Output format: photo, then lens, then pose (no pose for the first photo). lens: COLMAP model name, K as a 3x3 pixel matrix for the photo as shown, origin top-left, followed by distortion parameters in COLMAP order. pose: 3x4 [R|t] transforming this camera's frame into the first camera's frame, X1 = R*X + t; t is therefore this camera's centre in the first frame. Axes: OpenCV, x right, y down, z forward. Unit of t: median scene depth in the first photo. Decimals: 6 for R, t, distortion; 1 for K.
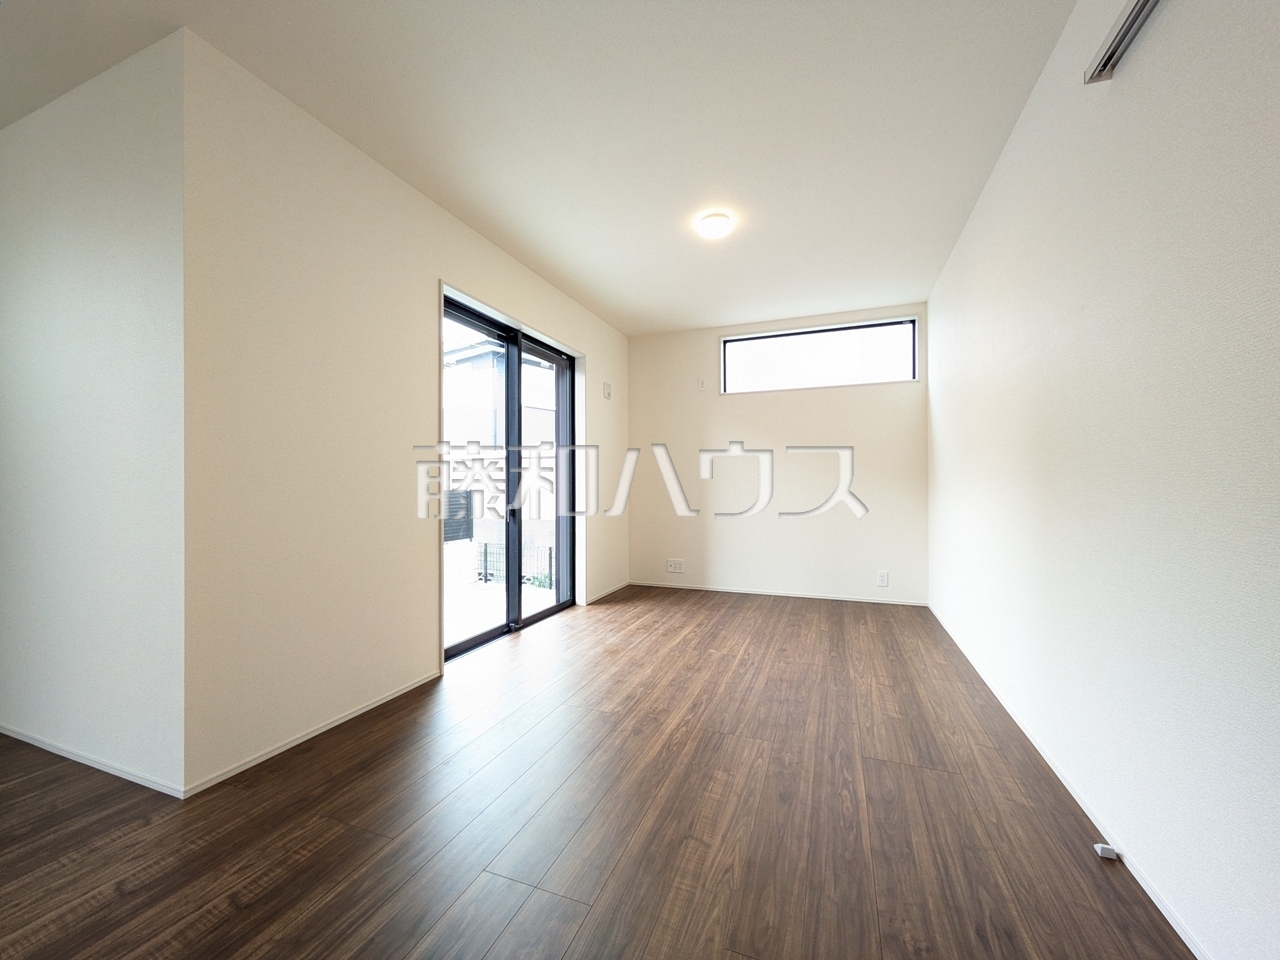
lens RADIAL K [[502.8, 0, 640.0], [0, 502.8, 480.8], [0, 0, 1]] dist [-0.002285, 0.002361]
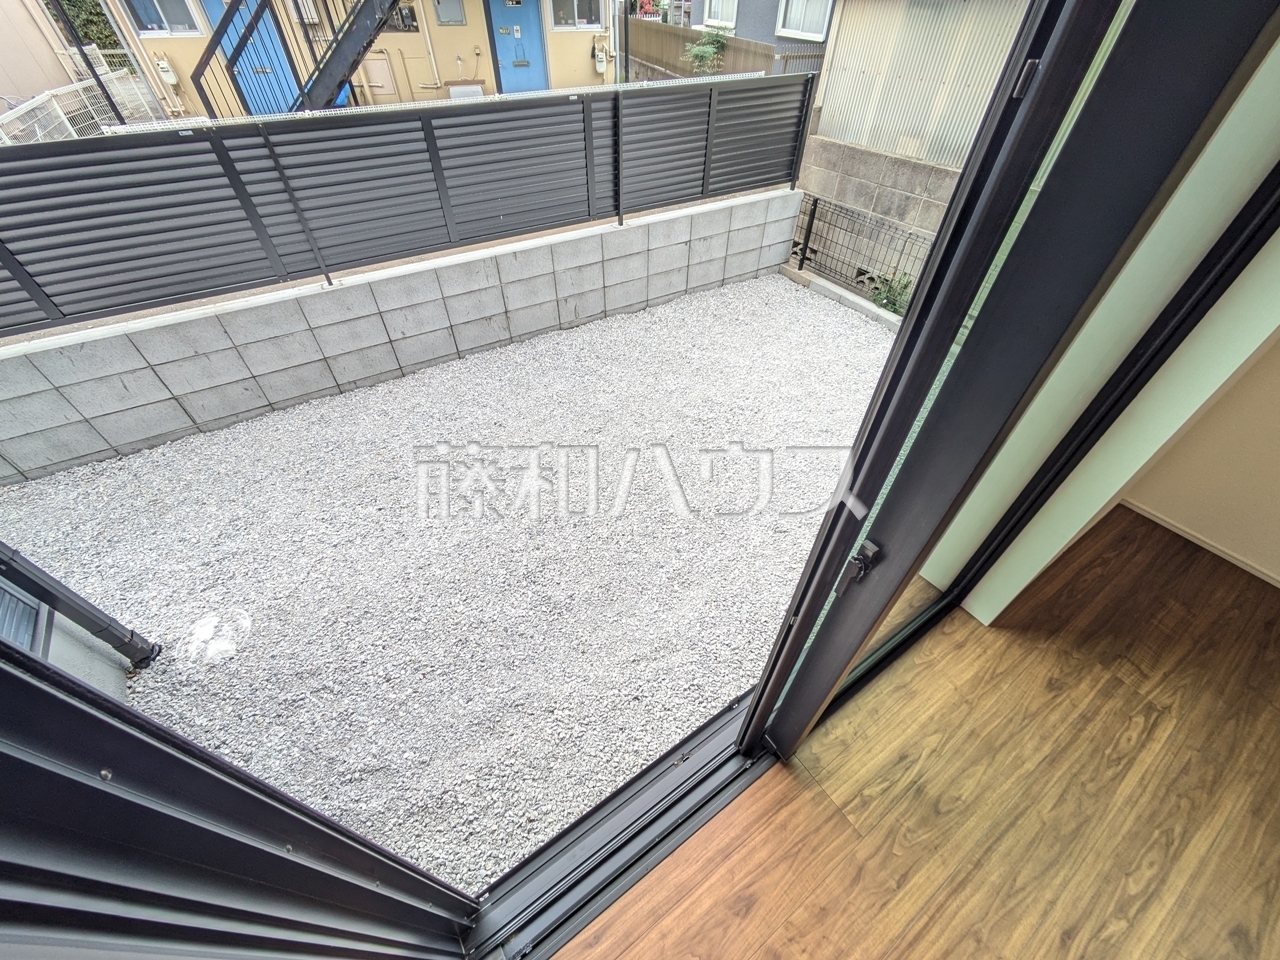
lens RADIAL K [[502.8, 0, 640.1], [0, 502.8, 480.9], [0, 0, 1]] dist [-0.002285, 0.002361]
pose [[0.824793, 0.406234, -0.393308, -0.118021], [-0.005489, 0.701304, 0.712841, -0.053861], [0.565409, -0.585787, 0.580660, 0.370842]]
